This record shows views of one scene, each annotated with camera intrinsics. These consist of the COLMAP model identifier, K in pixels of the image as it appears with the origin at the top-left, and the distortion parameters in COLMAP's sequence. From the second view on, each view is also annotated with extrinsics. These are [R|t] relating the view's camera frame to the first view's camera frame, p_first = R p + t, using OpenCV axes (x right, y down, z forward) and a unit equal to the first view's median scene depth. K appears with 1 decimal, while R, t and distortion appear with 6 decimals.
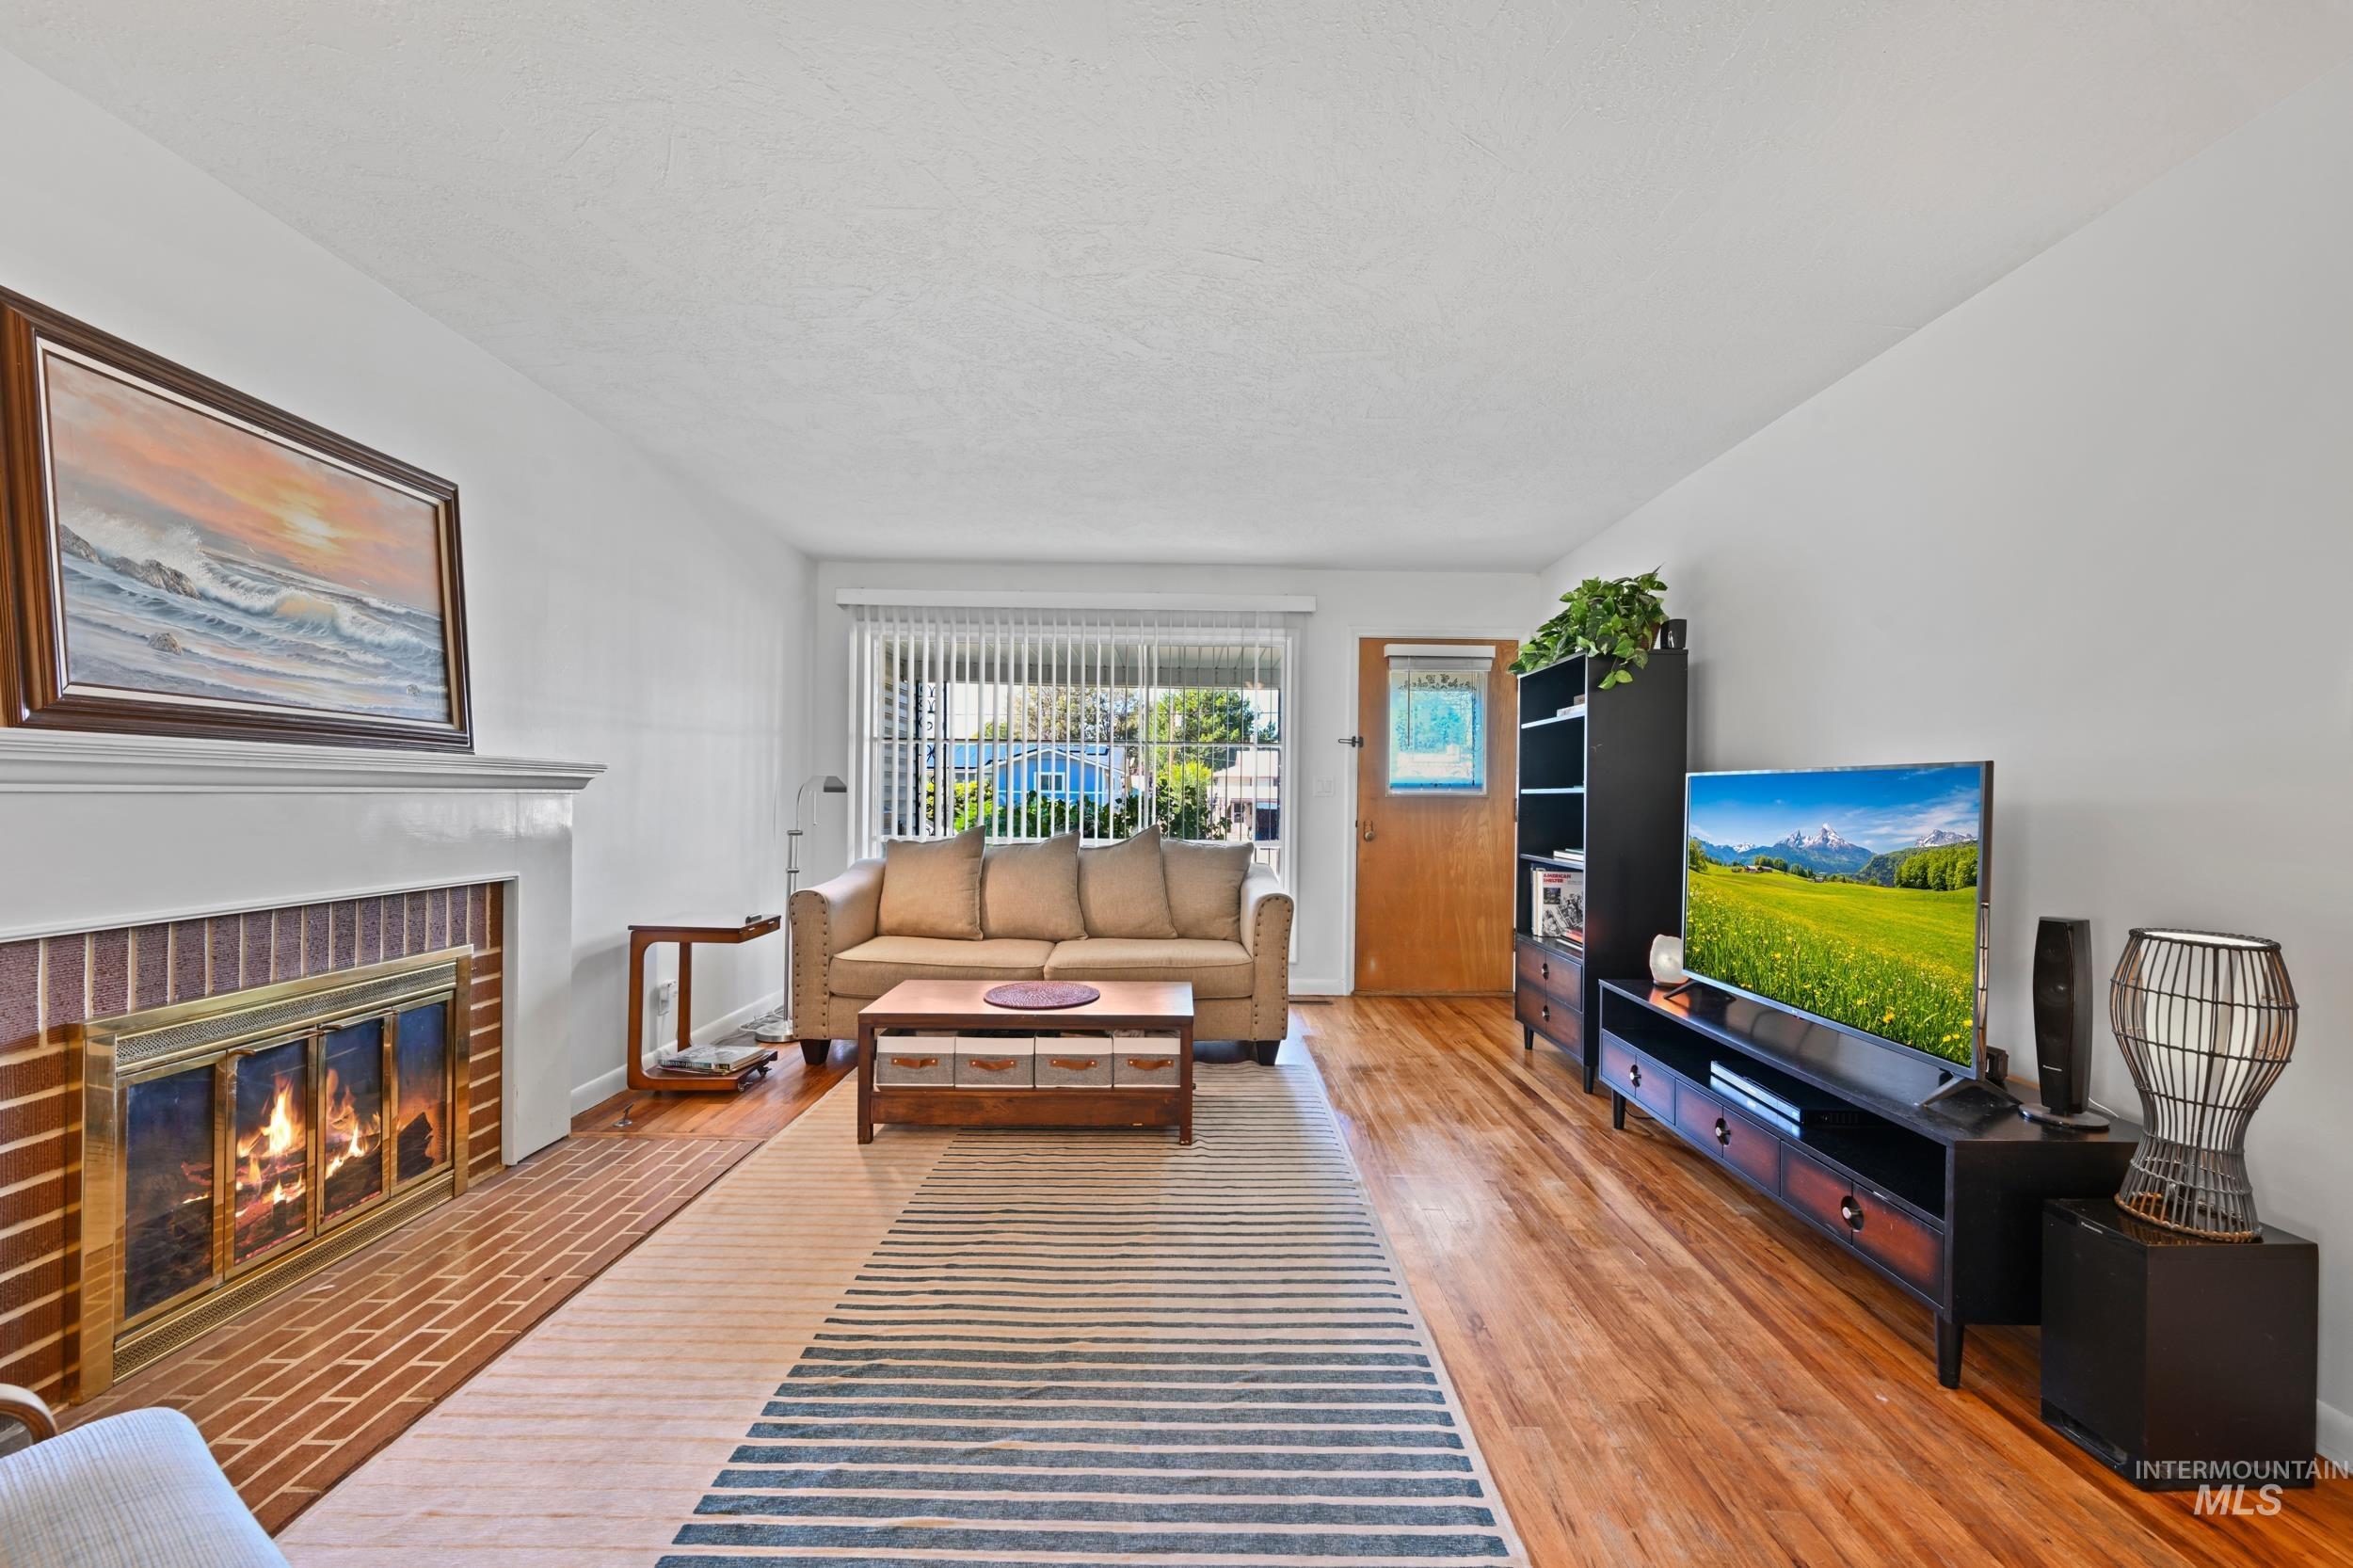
lens RADIAL K [[961.6, 0, 1184.6], [0, 961.6, 793.0], [0, 0, 1]] dist [-0.000318, 0.000242]
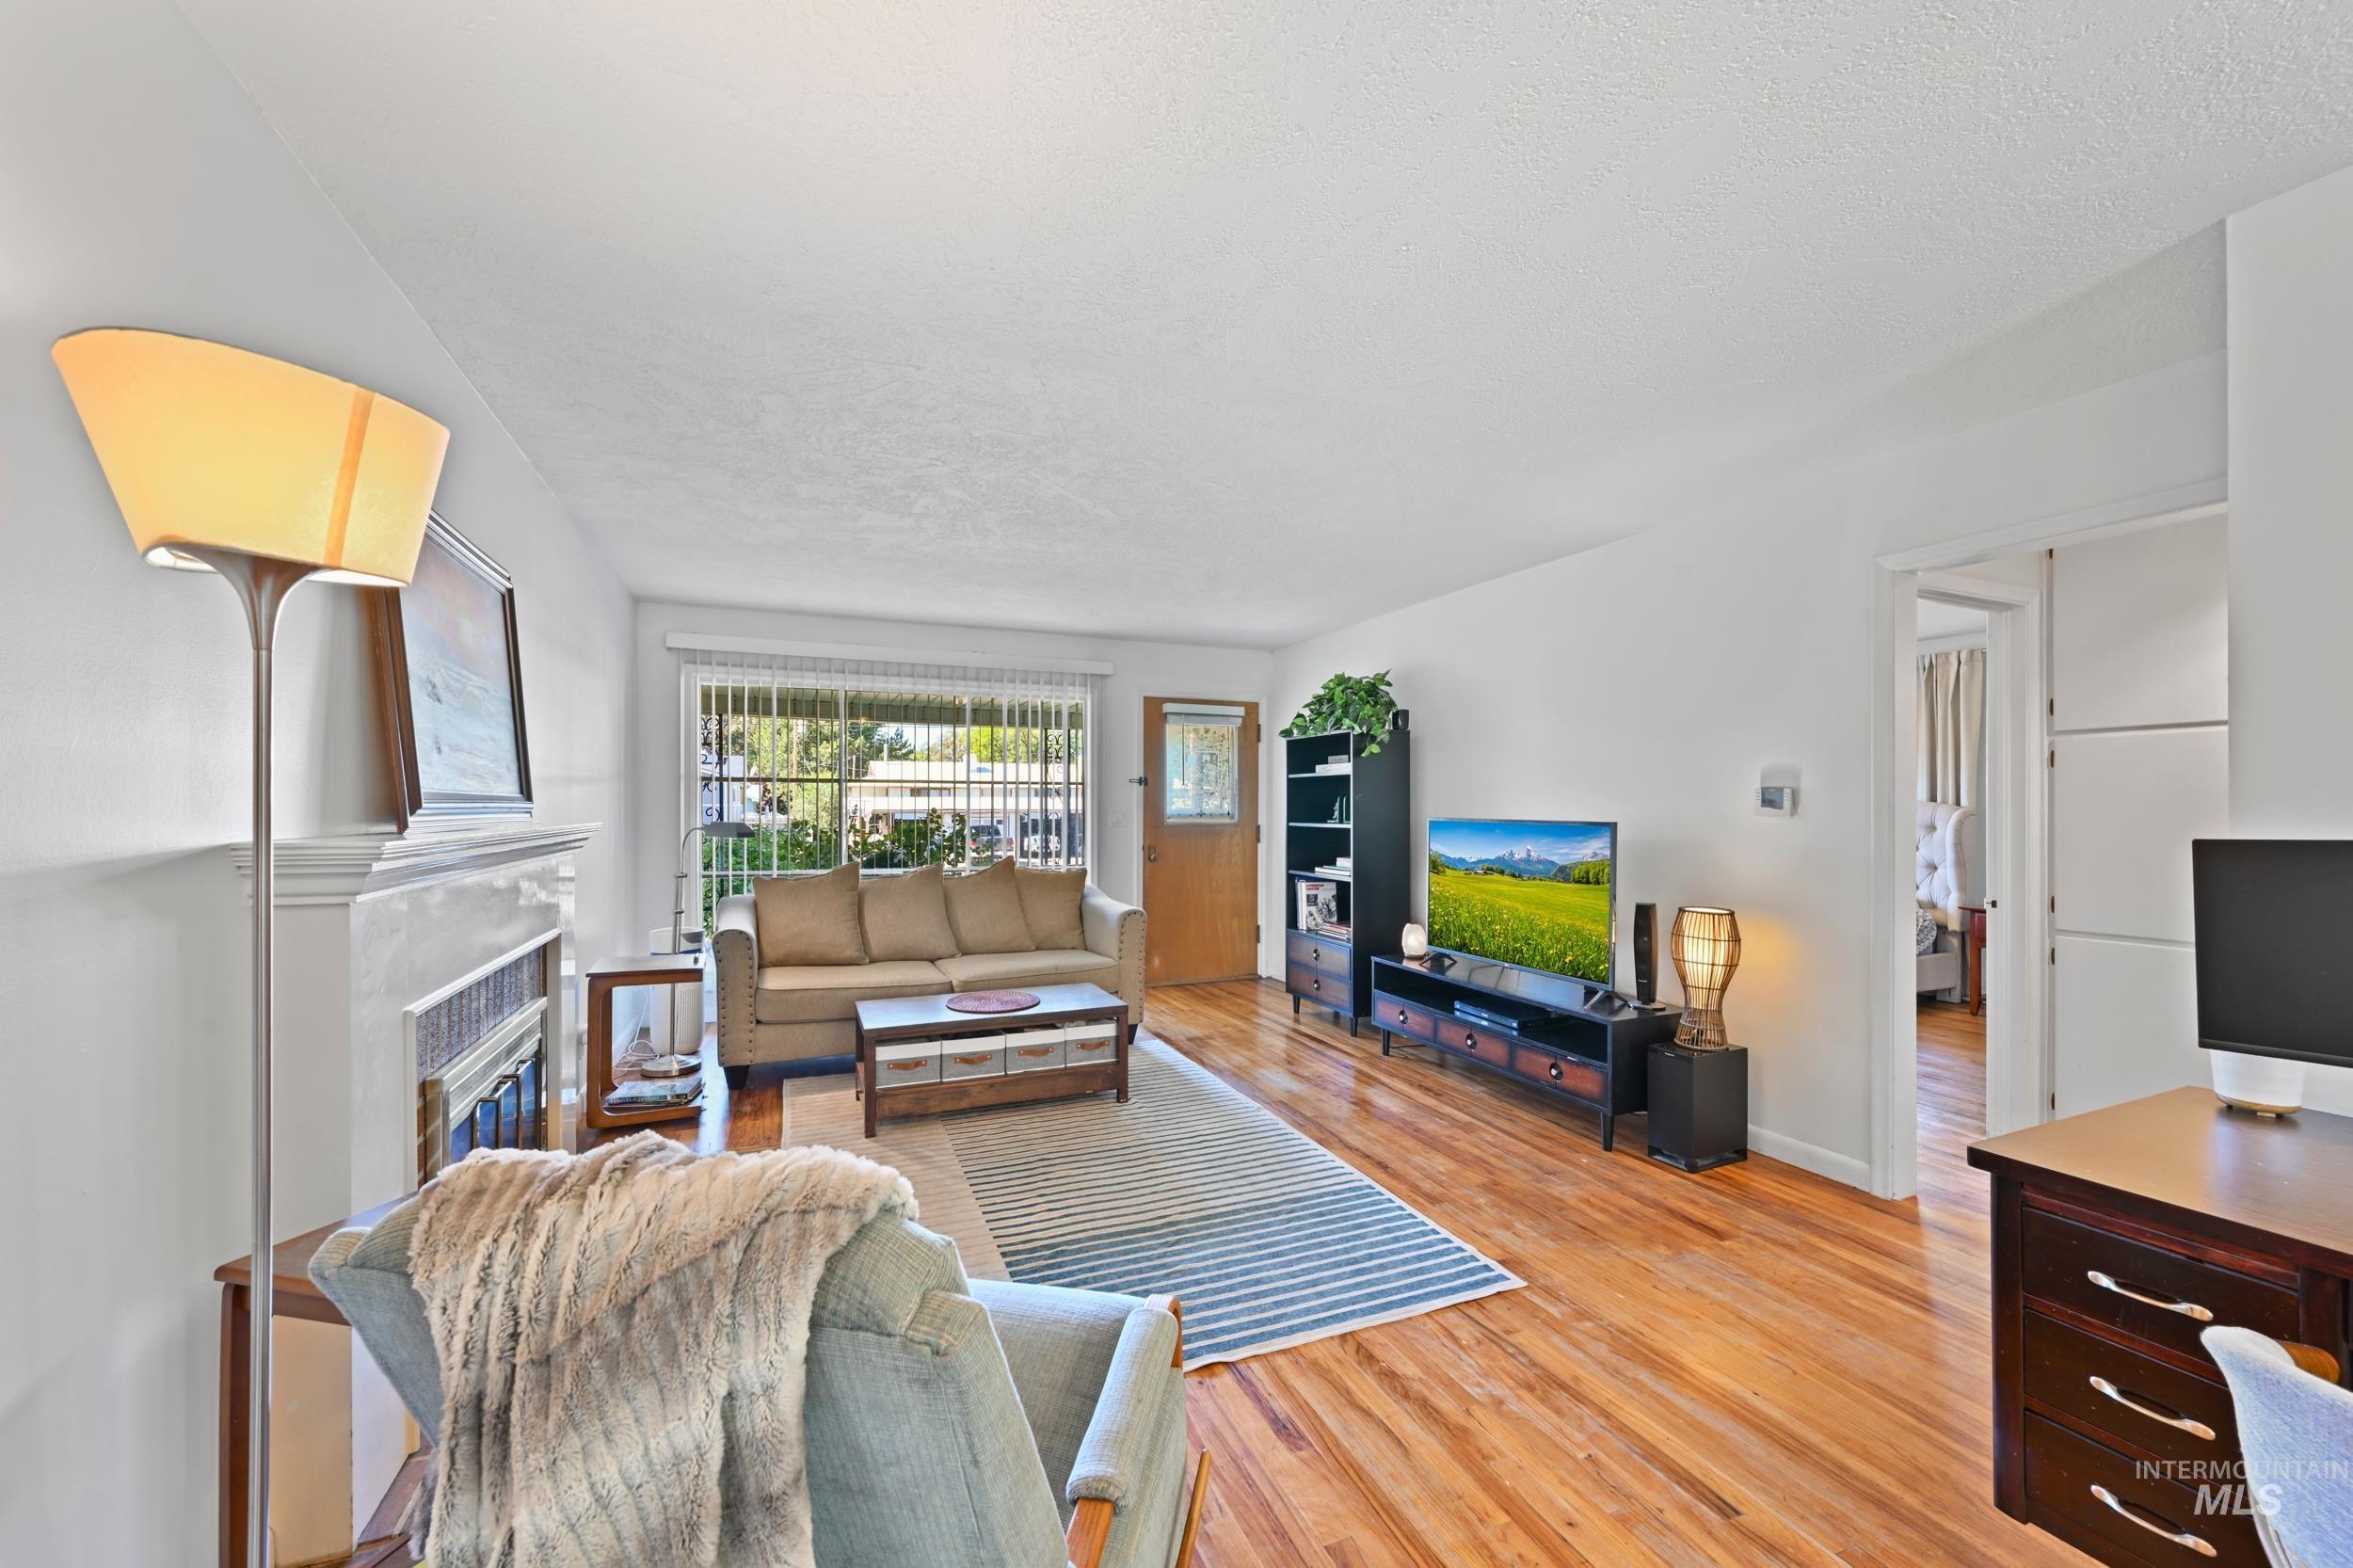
lens RADIAL K [[961.6, 0, 1184.6], [0, 961.6, 793.0], [0, 0, 1]] dist [-0.000318, 0.000242]
pose [[0.918490, -0.006230, 0.395396, -0.517601], [0.008171, 0.999961, -0.003226, -0.067869], [-0.395360, 0.006193, 0.918505, -0.303460]]
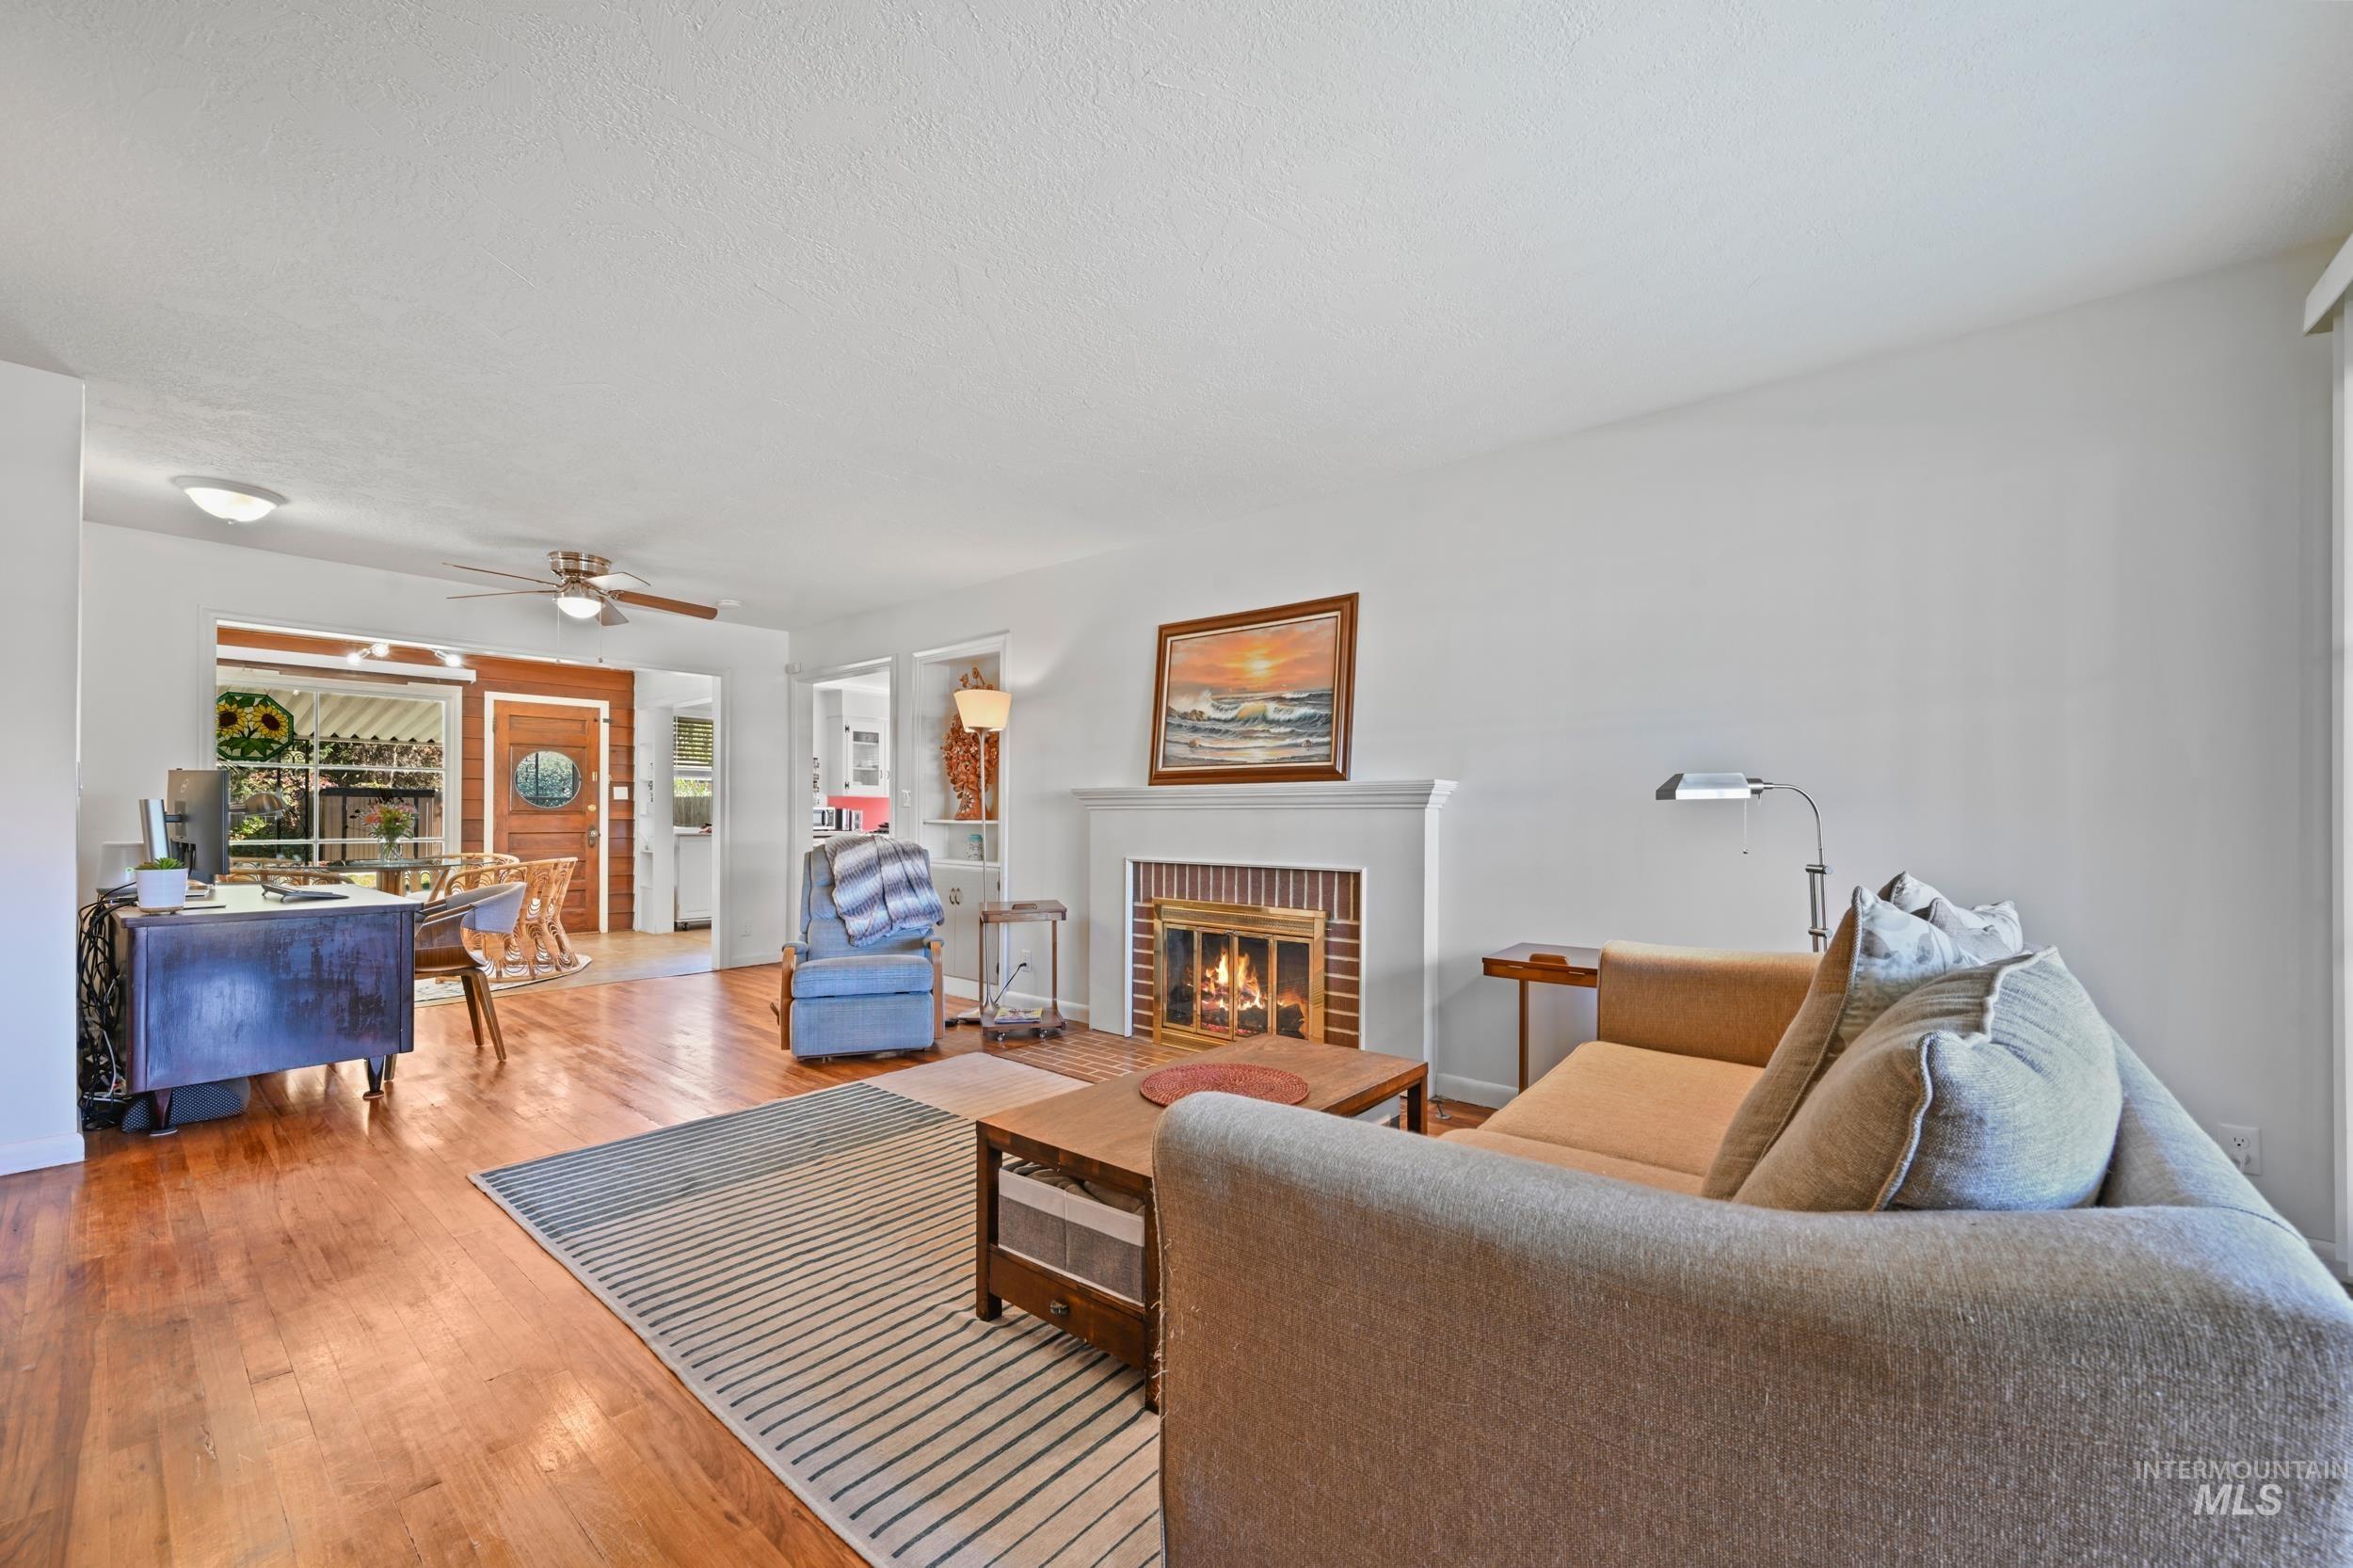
lens RADIAL K [[909.0, 0, 1175.5], [0, 909.0, 804.9], [0, 0, 1]] dist [-0.001273, 0.000094]
pose [[-0.645093, -0.021826, -0.763793, 0.473630], [-0.008316, 0.999733, -0.021544, 0.028324], [0.764059, -0.007546, -0.645102, 1.763470]]
